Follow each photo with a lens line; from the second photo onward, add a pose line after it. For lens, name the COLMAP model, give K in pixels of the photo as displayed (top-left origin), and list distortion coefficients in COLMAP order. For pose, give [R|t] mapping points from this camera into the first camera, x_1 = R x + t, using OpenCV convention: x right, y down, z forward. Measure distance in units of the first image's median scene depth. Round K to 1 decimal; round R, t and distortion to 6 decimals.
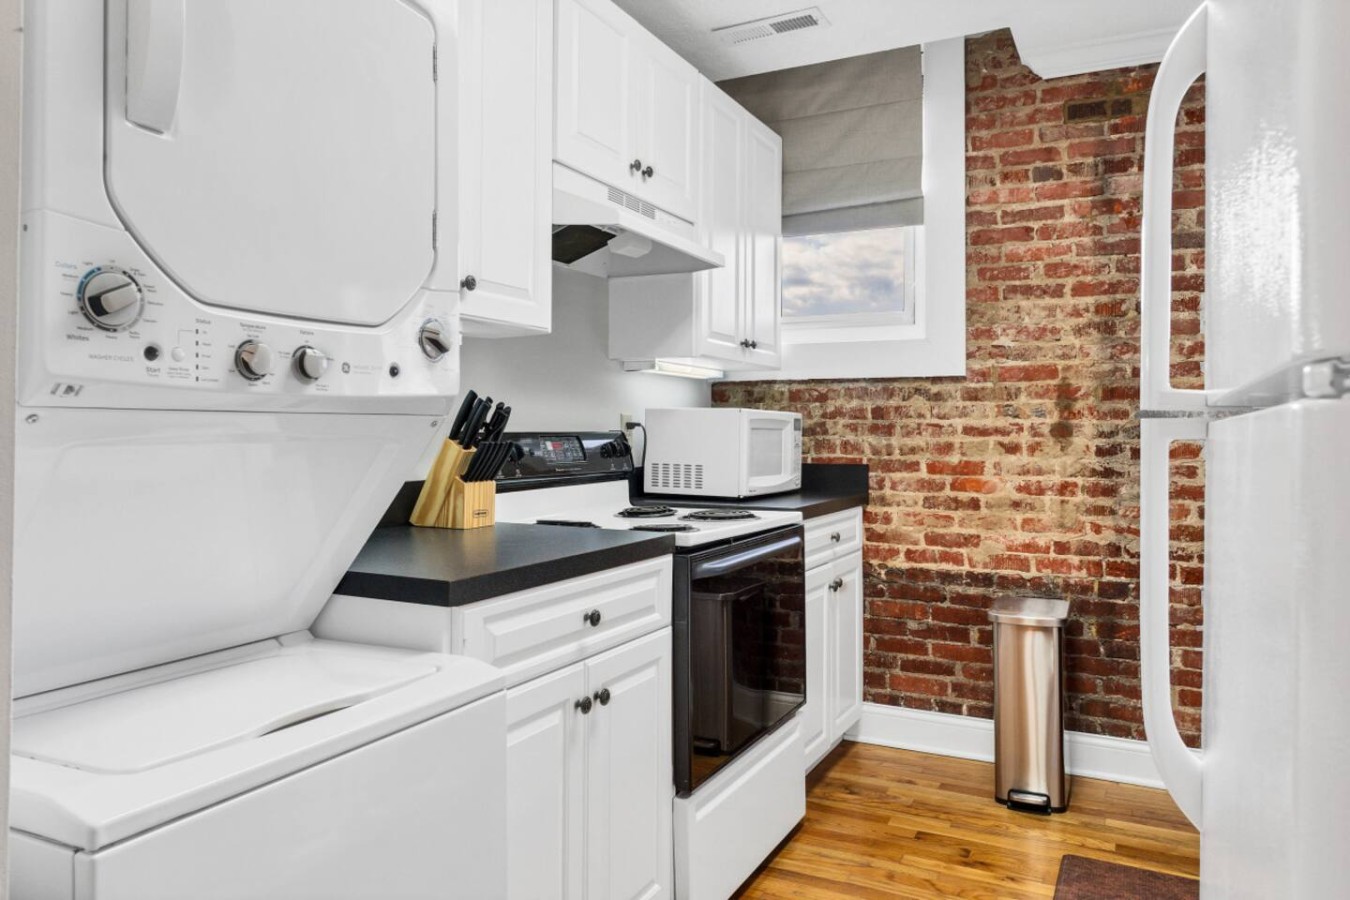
lens RADIAL K [[932.6, 0, 677.9], [0, 932.6, 430.7], [0, 0, 1]] dist [0.000745, -0.000731]
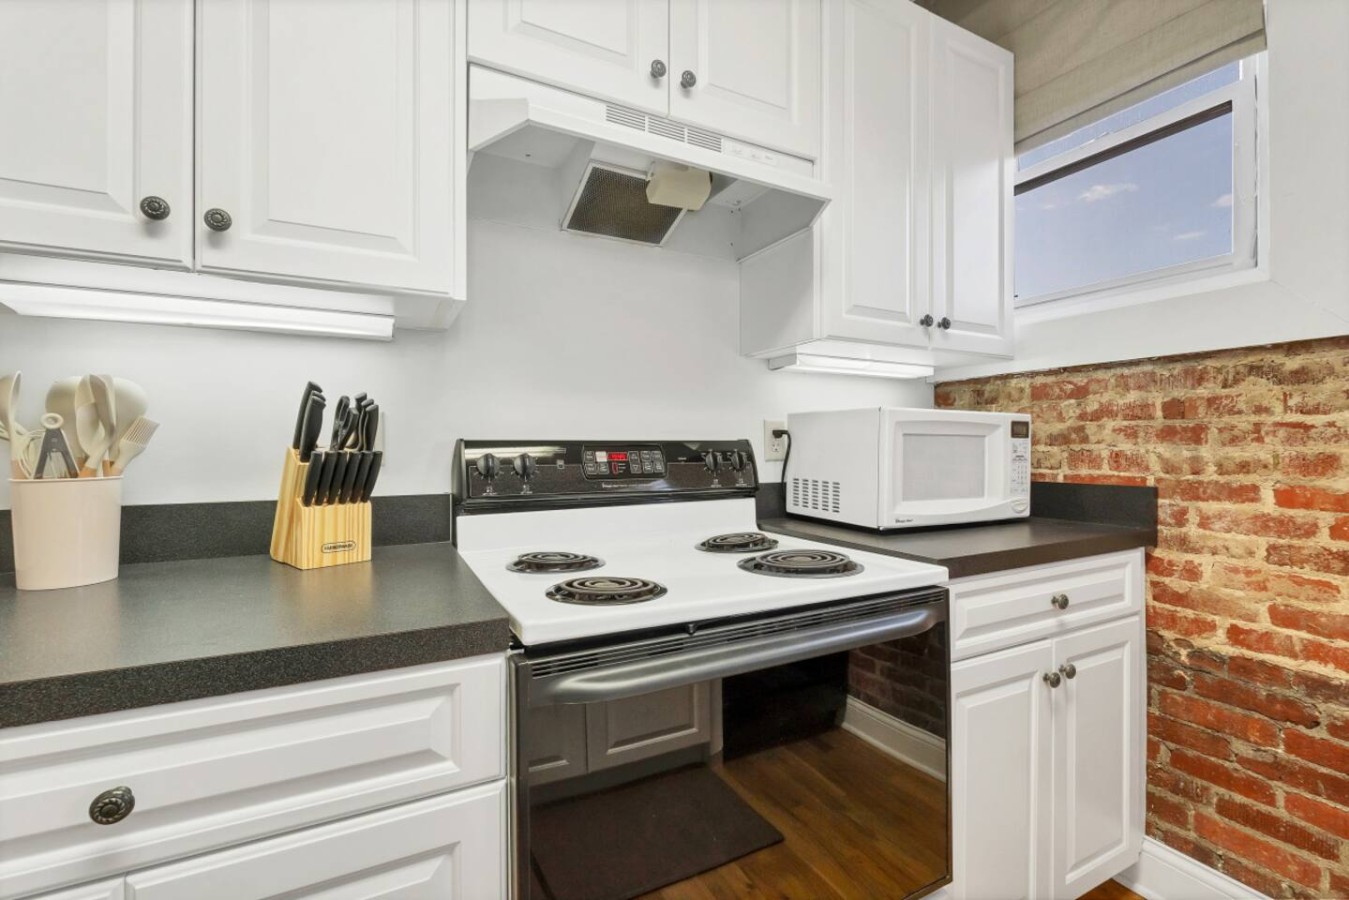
lens RADIAL K [[583.2, 0, 673.6], [0, 583.2, 452.6], [0, 0, 1]] dist [-0.003238, -0.000494]
pose [[0.814356, 0.001794, -0.580363, 0.166449], [0.004262, 0.999950, 0.009072, 0.006445], [0.580350, -0.009861, 0.814307, 0.465902]]
